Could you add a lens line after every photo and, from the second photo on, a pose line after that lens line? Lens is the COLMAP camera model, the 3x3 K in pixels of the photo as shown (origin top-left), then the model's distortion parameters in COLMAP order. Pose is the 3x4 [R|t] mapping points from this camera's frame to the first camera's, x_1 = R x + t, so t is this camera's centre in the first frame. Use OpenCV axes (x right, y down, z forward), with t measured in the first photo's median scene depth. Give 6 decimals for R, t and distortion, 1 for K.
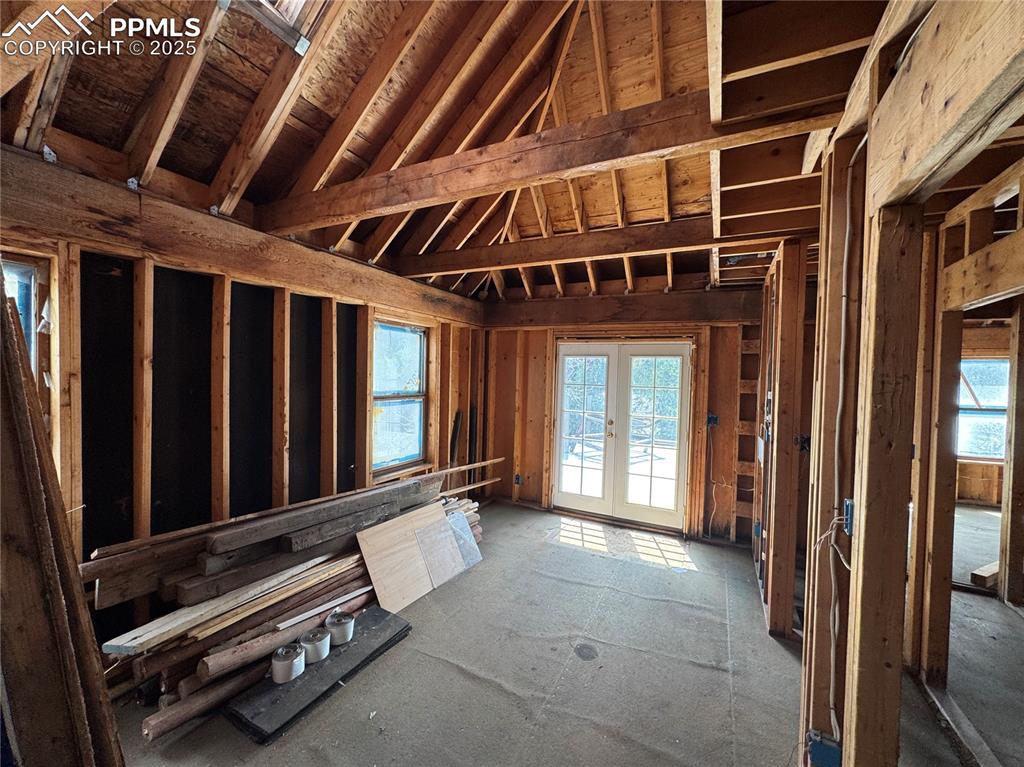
lens RADIAL K [[408.6, 0, 513.5], [0, 408.6, 385.3], [0, 0, 1]] dist [-0.002672, 0.000483]
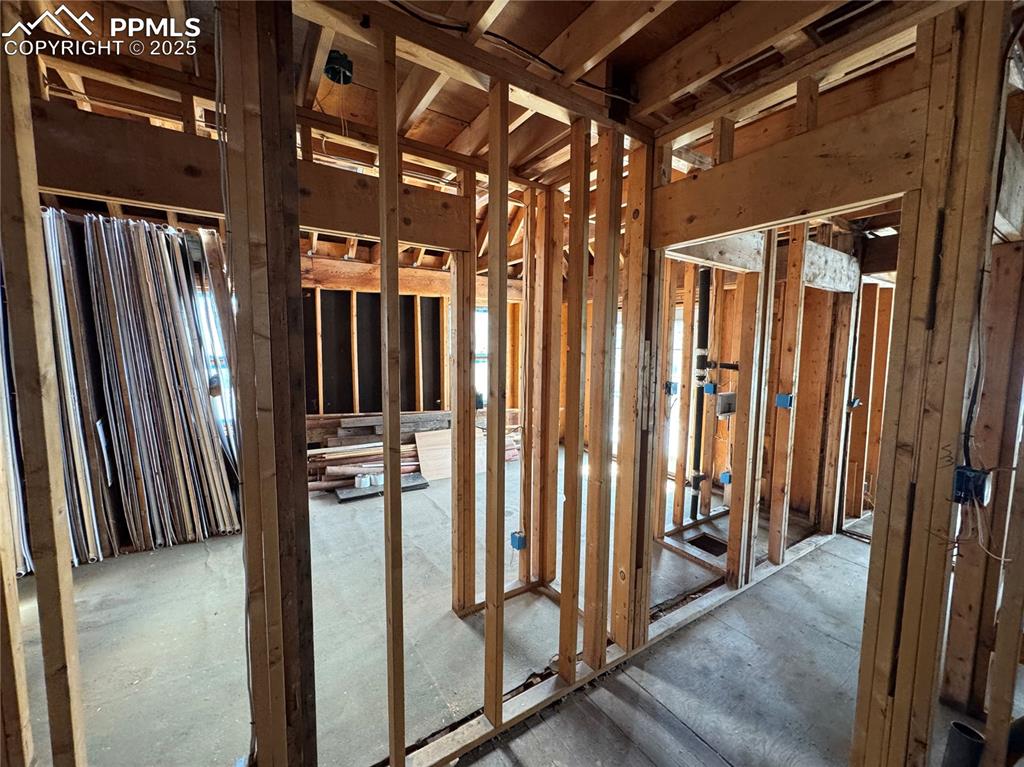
lens RADIAL K [[408.6, 0, 513.2], [0, 408.6, 384.1], [0, 0, 1]] dist [-0.002672, 0.000483]
pose [[0.865506, 0.033835, -0.499754, 0.952574], [-0.000382, 0.997760, 0.066889, 0.043686], [0.500898, -0.057702, 0.863581, -0.317879]]
